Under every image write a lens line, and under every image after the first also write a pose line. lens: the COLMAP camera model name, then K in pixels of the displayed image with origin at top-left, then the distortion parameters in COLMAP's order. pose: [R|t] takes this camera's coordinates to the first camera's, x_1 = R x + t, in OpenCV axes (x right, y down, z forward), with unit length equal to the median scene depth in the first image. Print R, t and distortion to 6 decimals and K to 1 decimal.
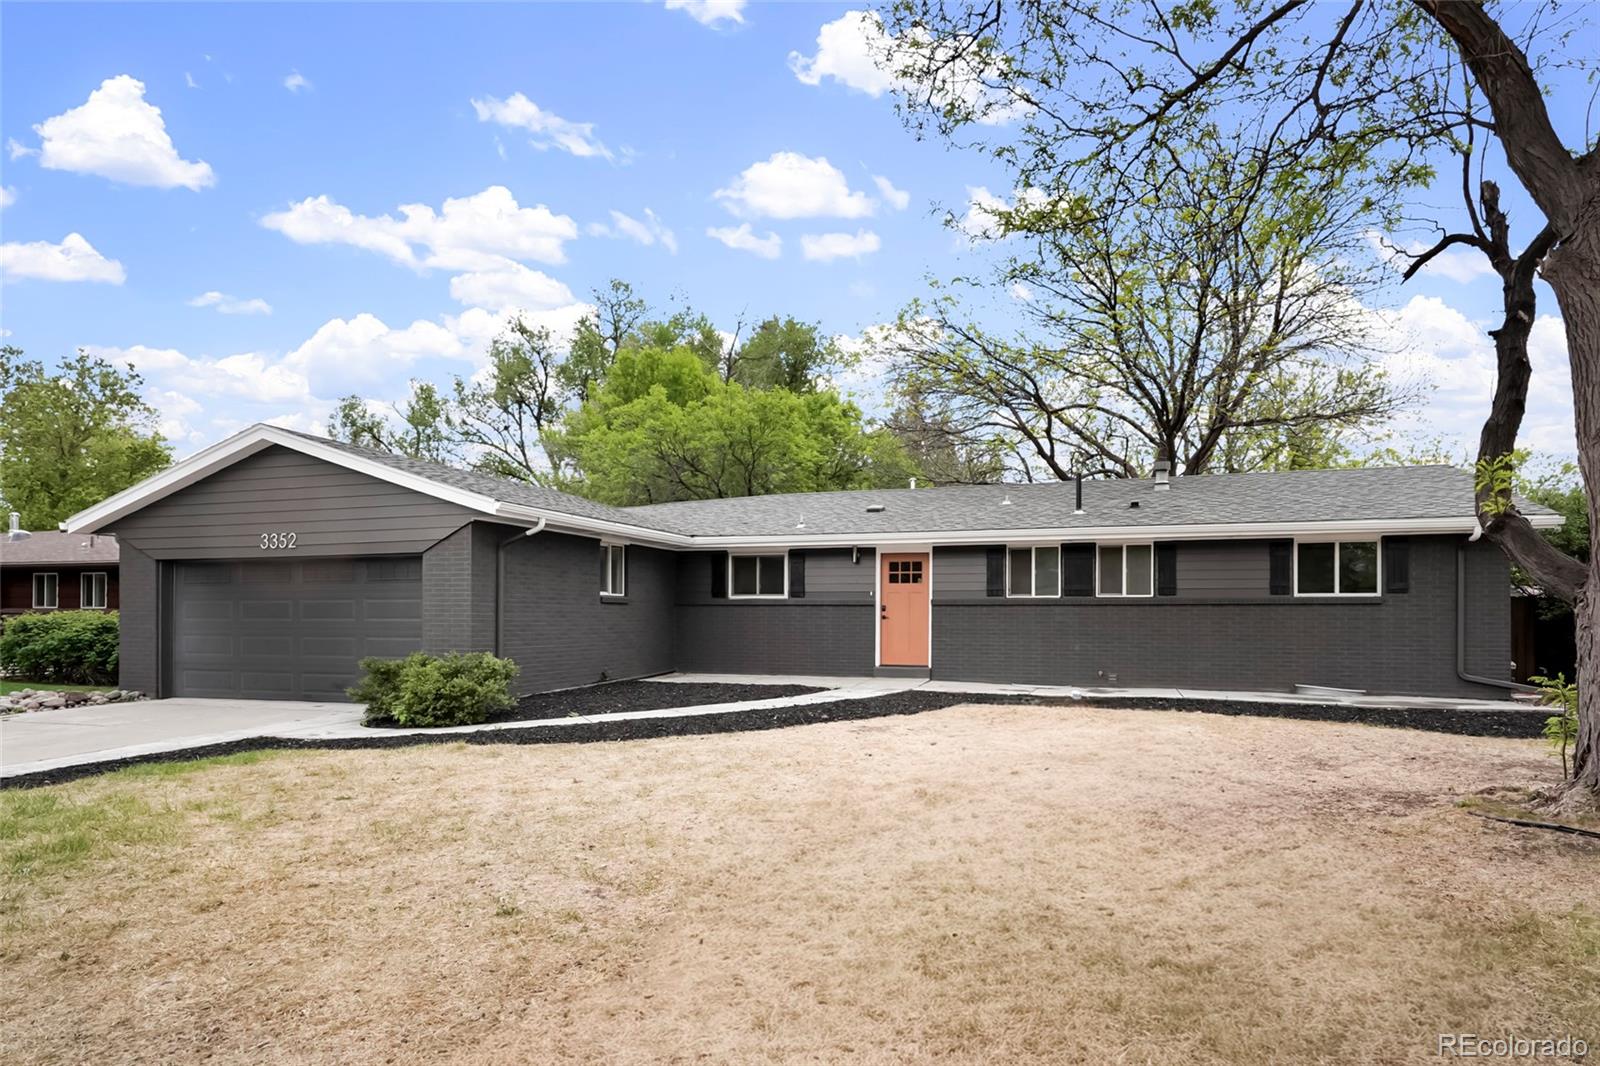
lens RADIAL K [[895.7, 0, 814.2], [0, 895.7, 594.4], [0, 0, 1]] dist [0.005320, 0.001233]
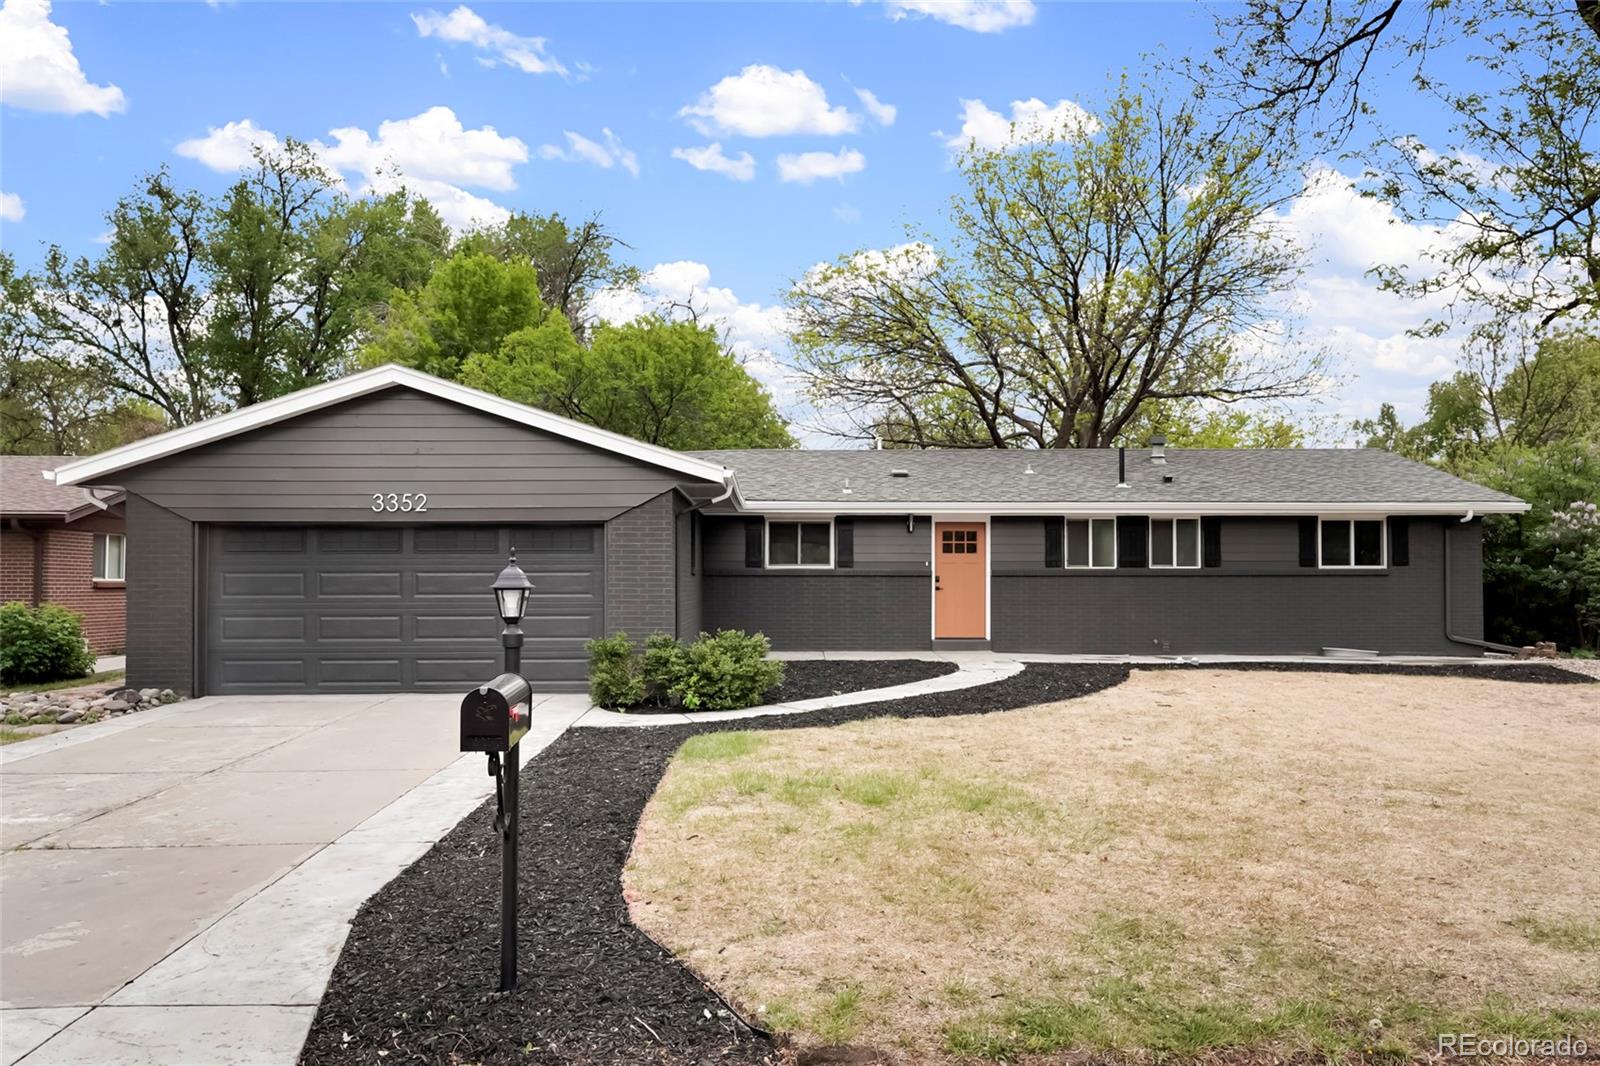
lens RADIAL K [[1105.1, 0, 804.6], [0, 1105.1, 541.5], [0, 0, 1]] dist [0.012878, 0.001096]
pose [[0.947419, 0.008585, 0.319881, -0.451915], [-0.004937, 0.999913, -0.012214, -0.010055], [-0.319959, 0.009992, 0.947379, -0.085124]]
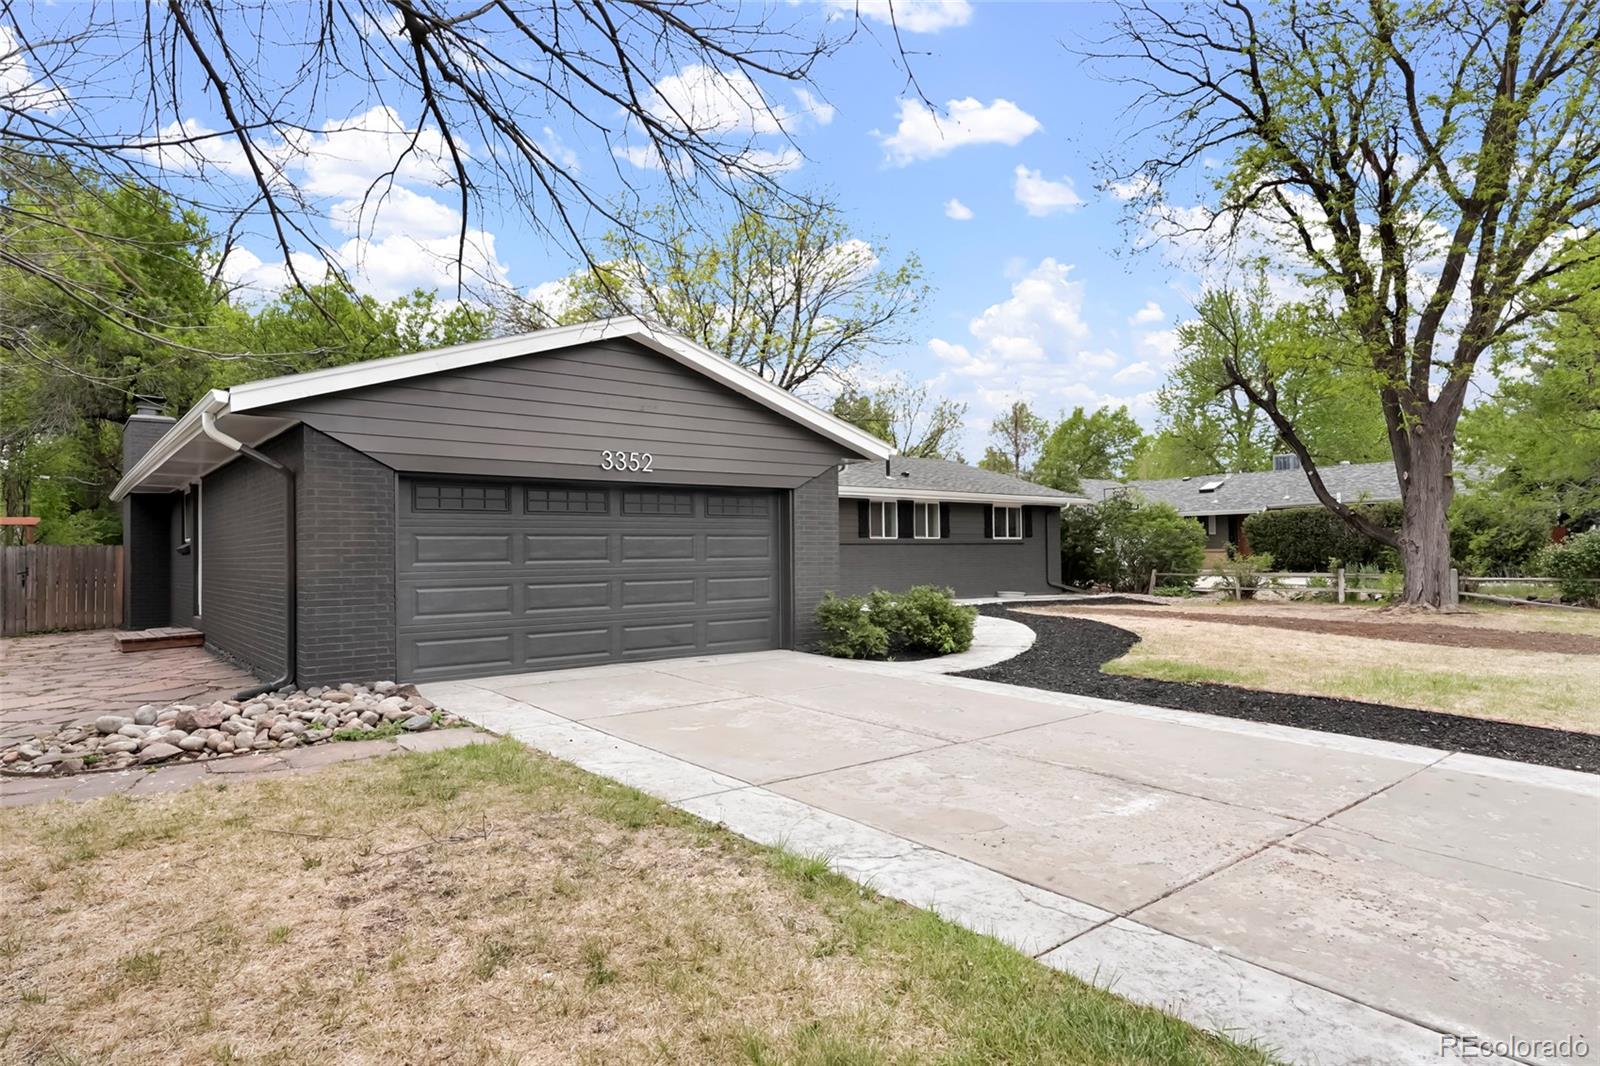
lens RADIAL K [[895.7, 0, 798.4], [0, 895.7, 537.0], [0, 0, 1]] dist [0.005320, 0.001233]
pose [[0.551665, 0.007878, 0.834028, -0.935243], [-0.006805, 0.999965, -0.004944, 0.008006], [-0.834038, -0.002948, 0.551699, 0.344488]]
